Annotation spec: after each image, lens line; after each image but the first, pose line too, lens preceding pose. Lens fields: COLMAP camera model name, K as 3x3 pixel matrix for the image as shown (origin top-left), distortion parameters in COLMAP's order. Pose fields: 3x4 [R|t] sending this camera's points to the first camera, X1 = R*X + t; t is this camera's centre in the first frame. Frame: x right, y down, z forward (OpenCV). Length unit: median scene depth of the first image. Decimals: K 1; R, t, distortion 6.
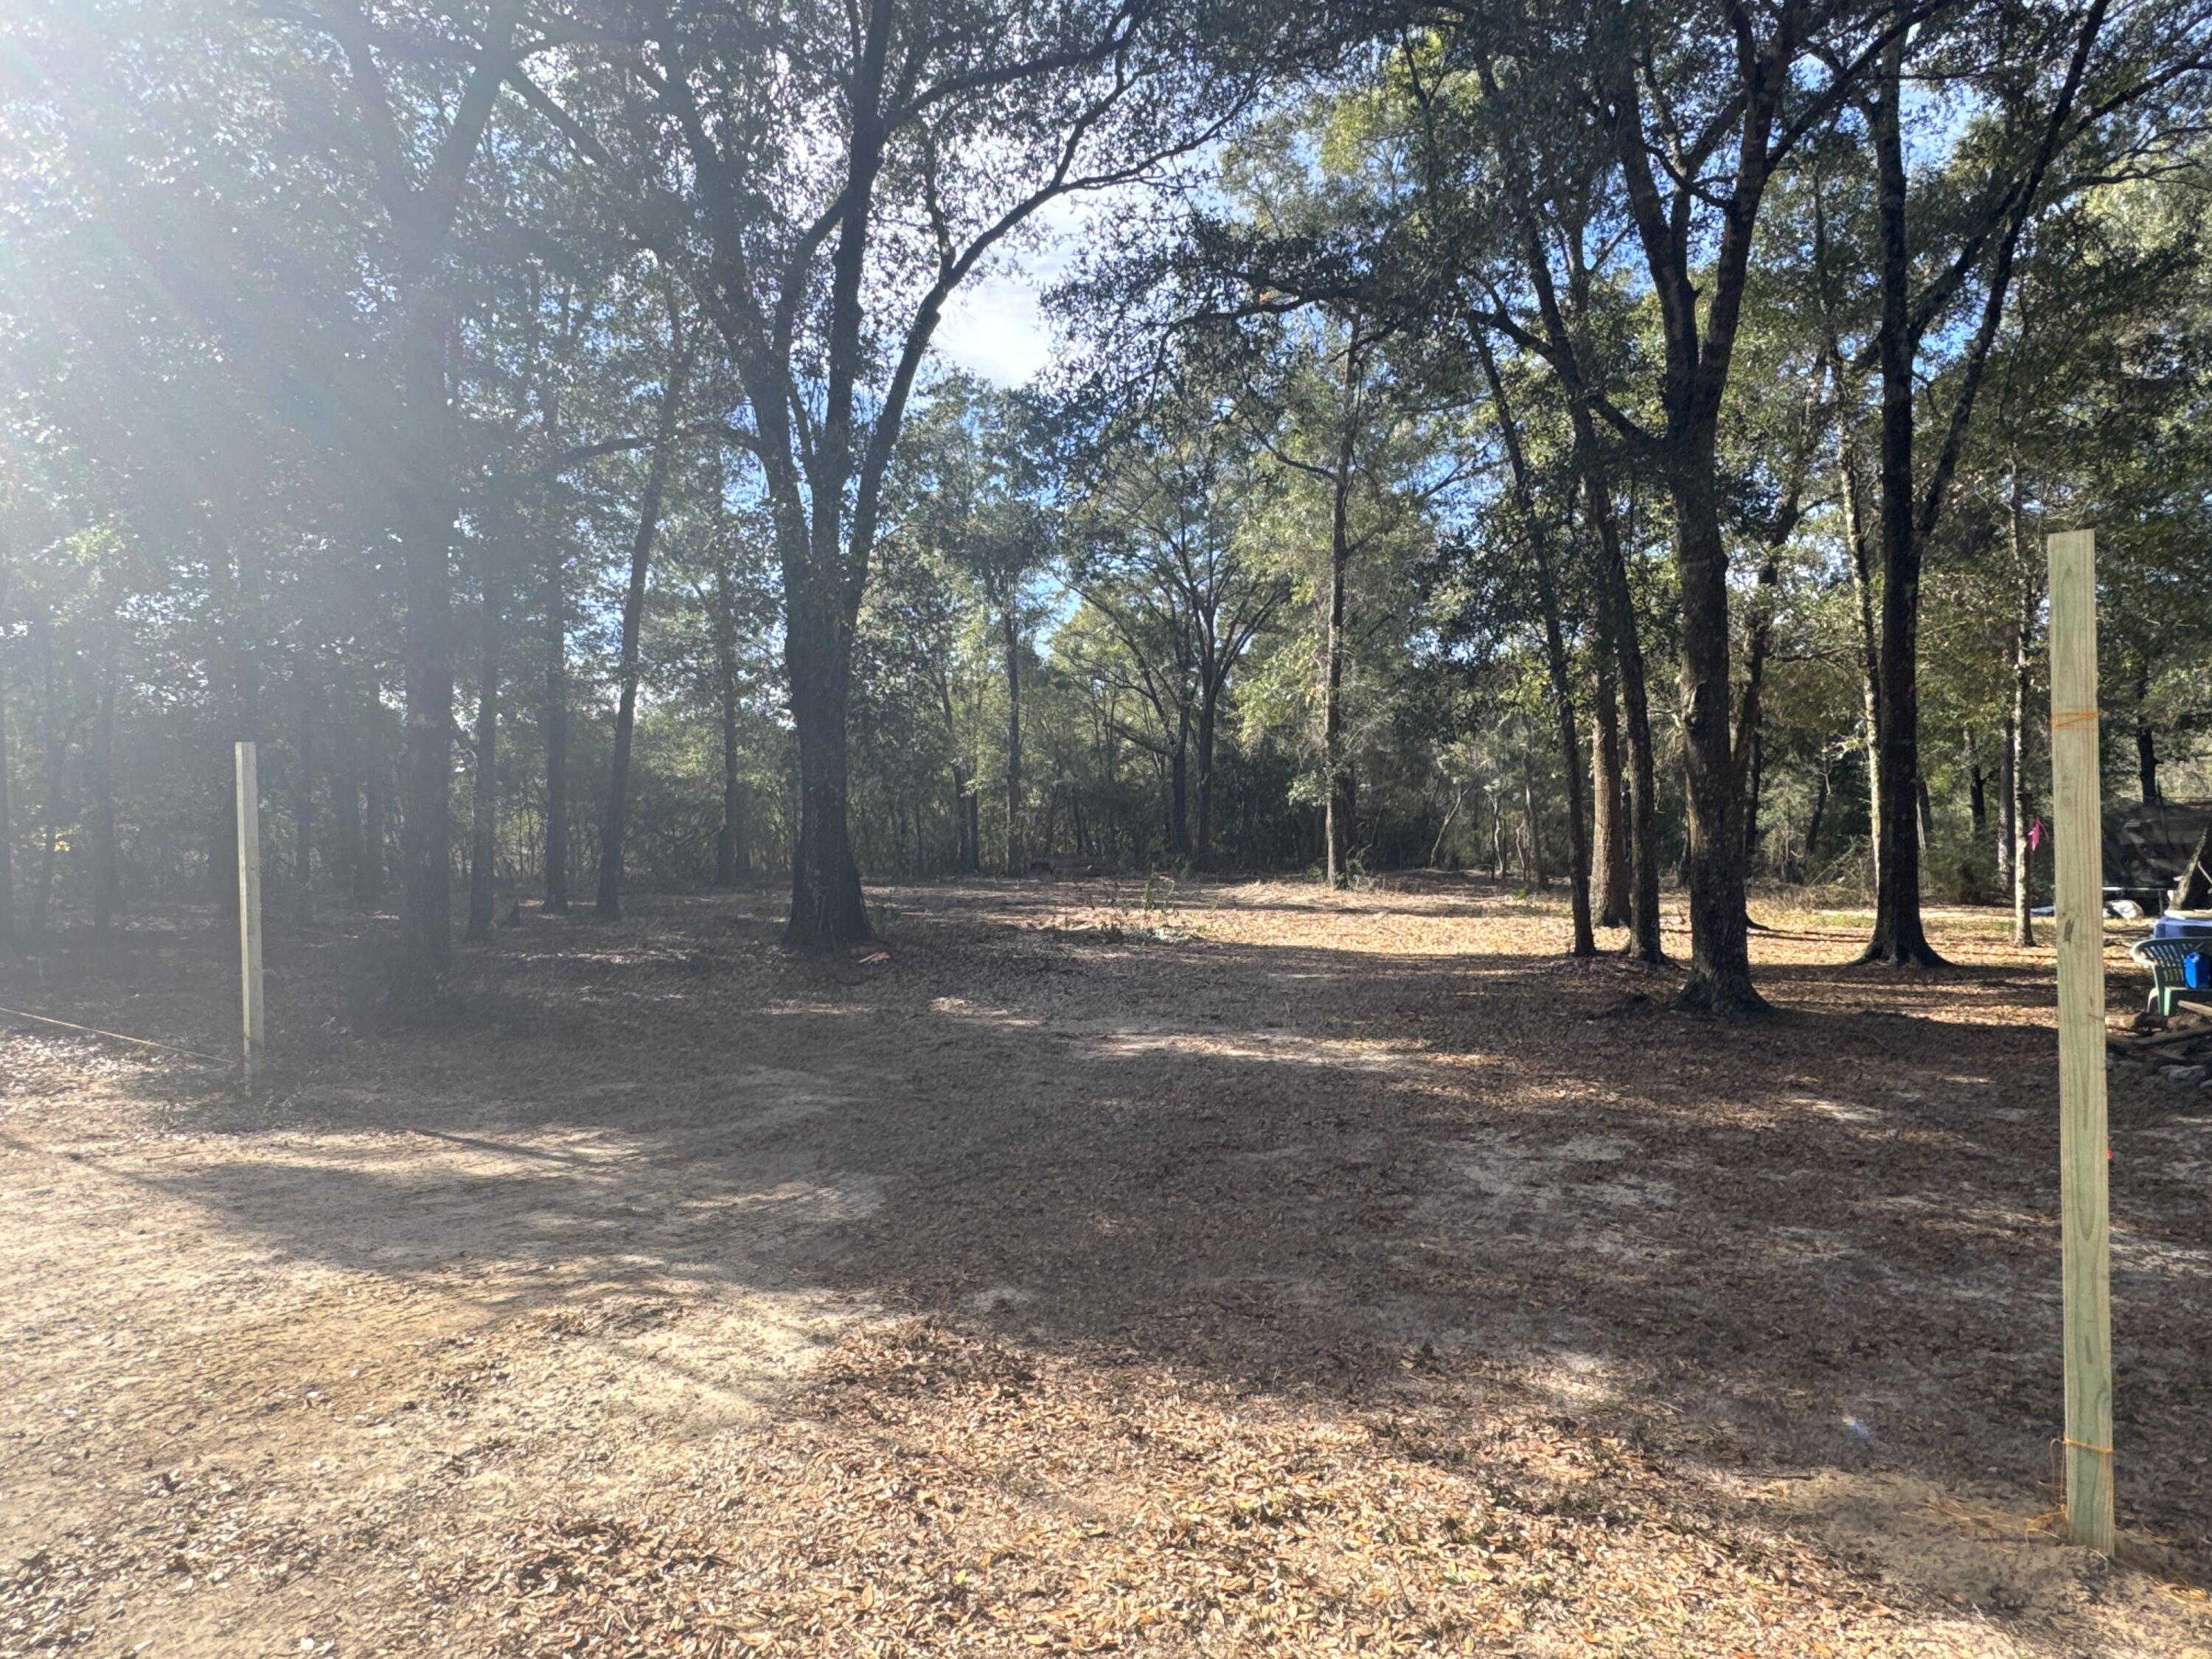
lens RADIAL K [[1294.5, 0, 1106.0], [0, 1294.5, 829.5], [0, 0, 1]] dist [0.000944, -0.000037]
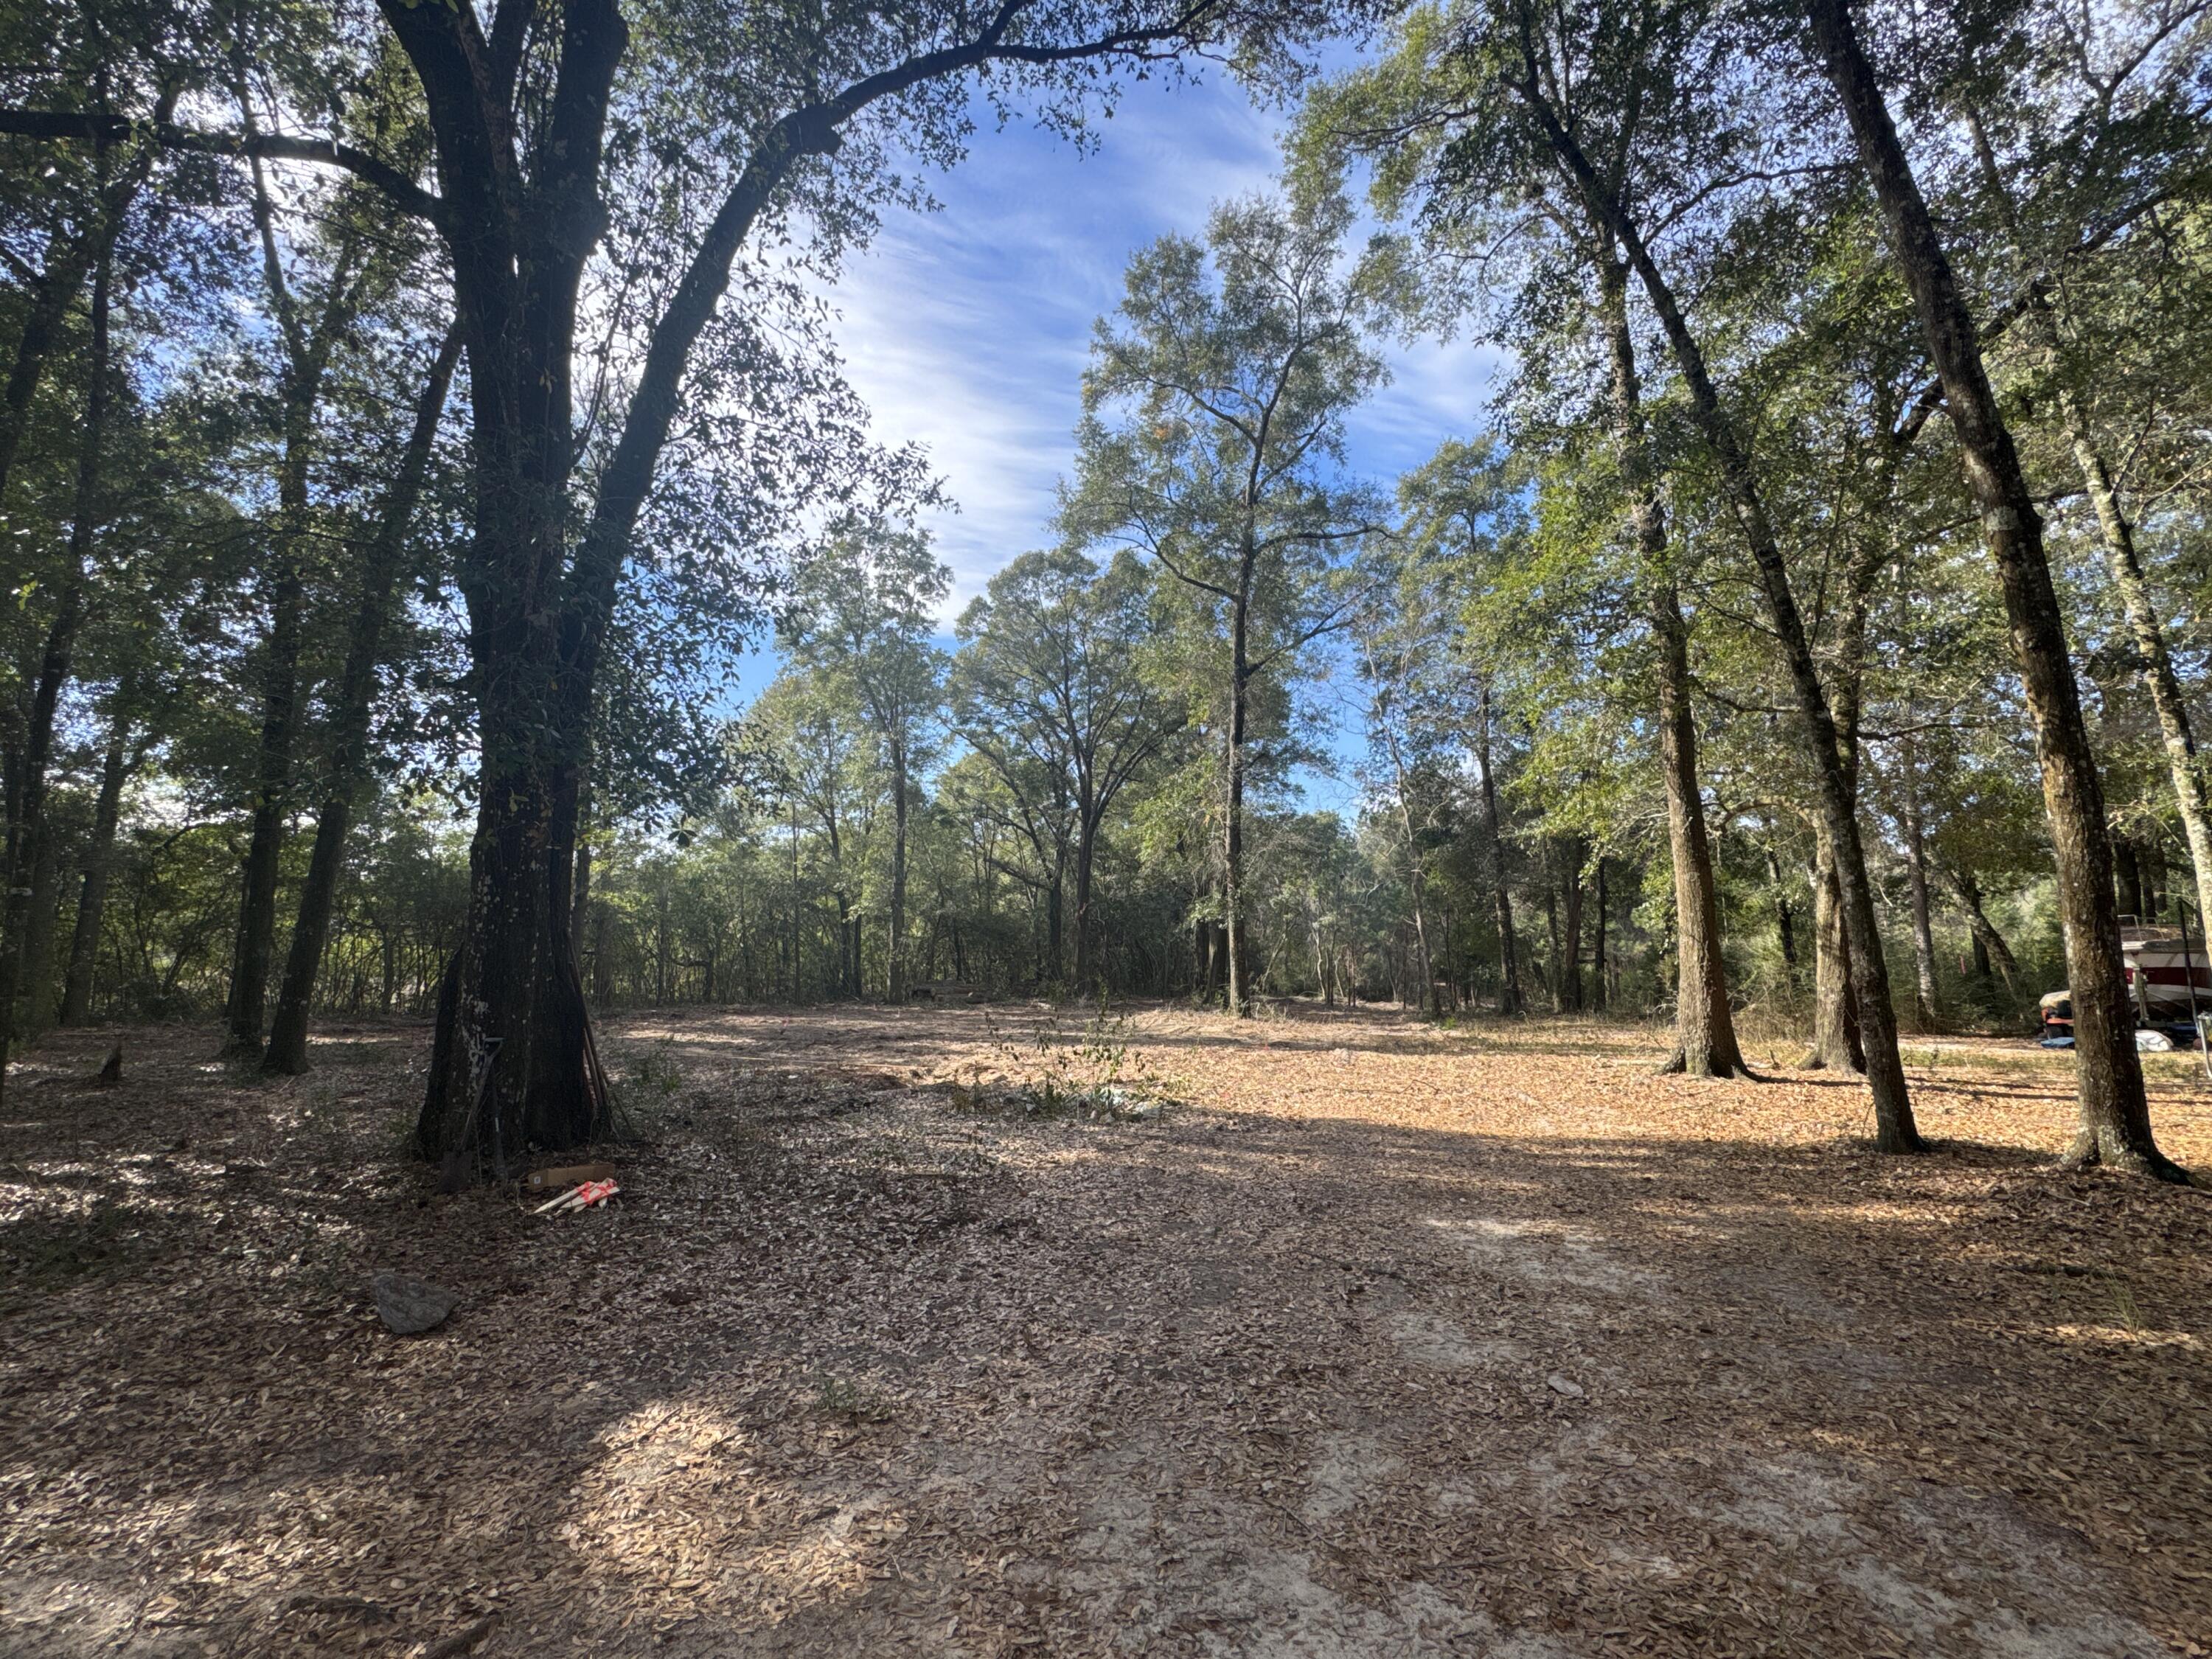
lens RADIAL K [[1019.9, 0, 1106.0], [0, 1019.9, 829.5], [0, 0, 1]] dist [-0.000724, 0.000125]
pose [[0.991662, 0.019409, 0.127392, -0.017516], [-0.002681, 0.991485, -0.130193, 0.006996], [-0.128835, 0.128766, 0.983271, 0.255487]]
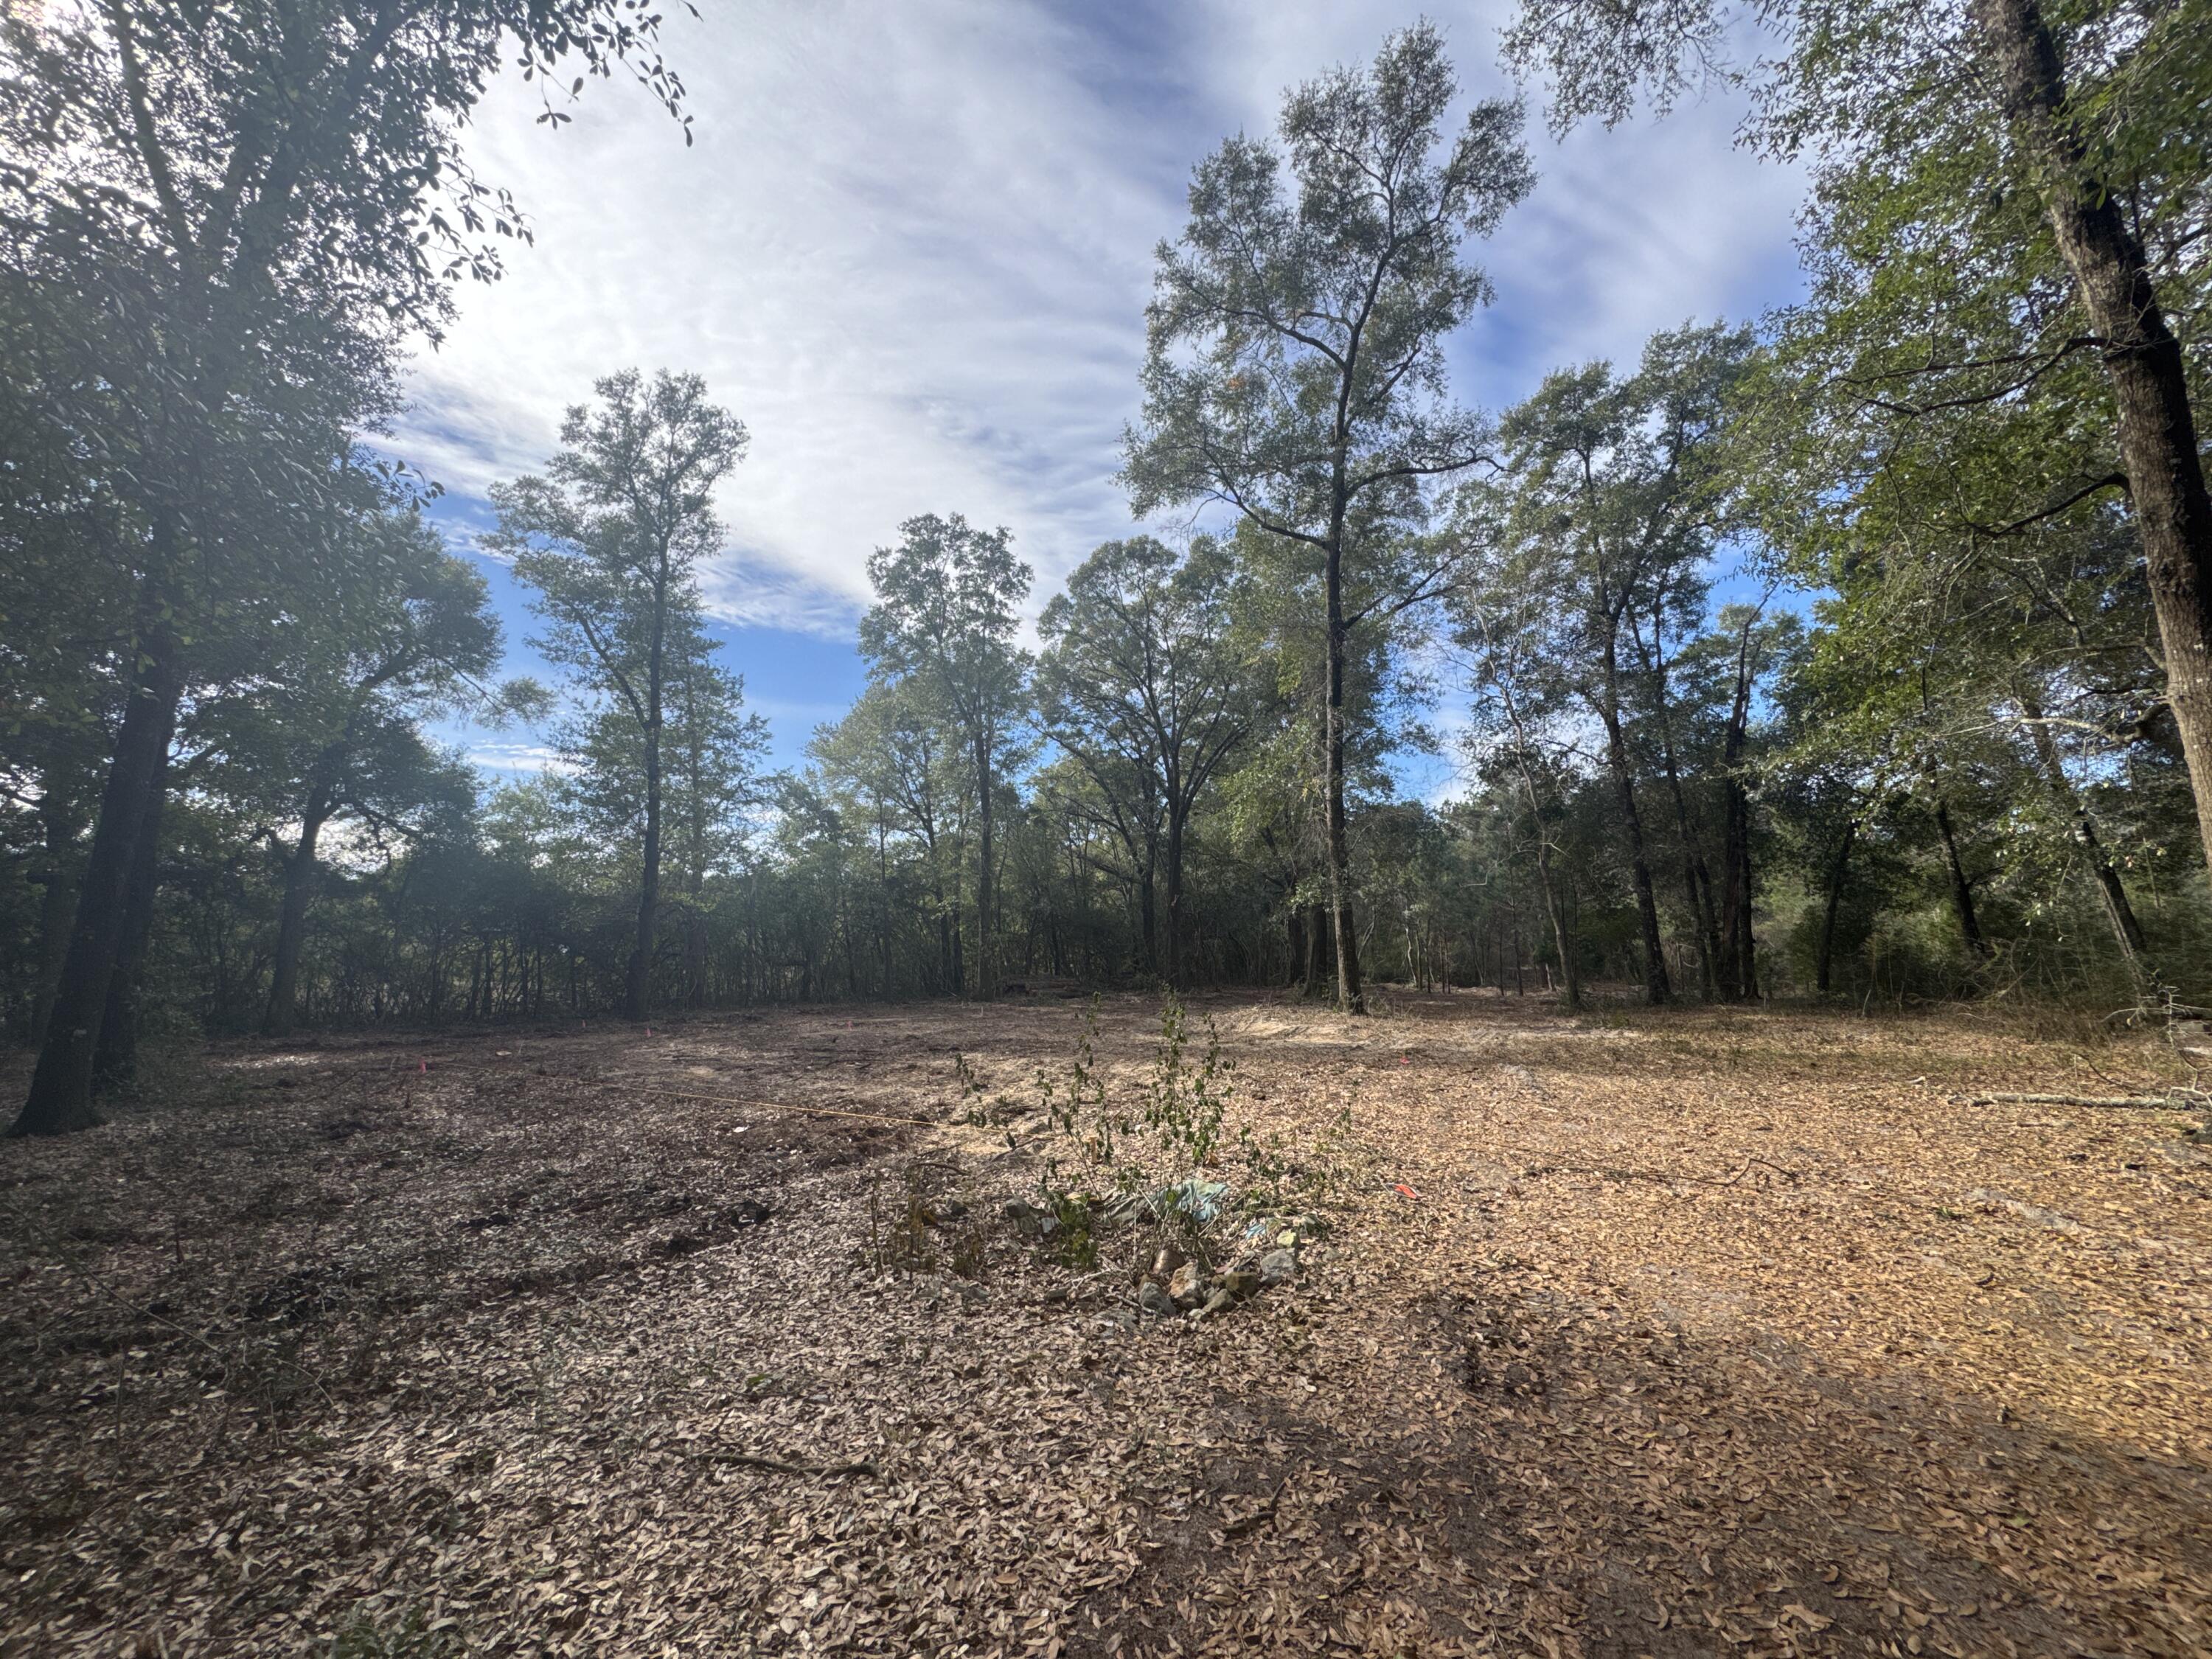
lens RADIAL K [[889.0, 0, 1106.0], [0, 889.0, 829.5], [0, 0, 1]] dist [-0.000663, 0.000022]
pose [[0.999596, -0.016076, 0.023425, 0.007226], [0.019205, 0.989941, -0.140173, 0.005035], [-0.020935, 0.140566, 0.989850, 0.410694]]
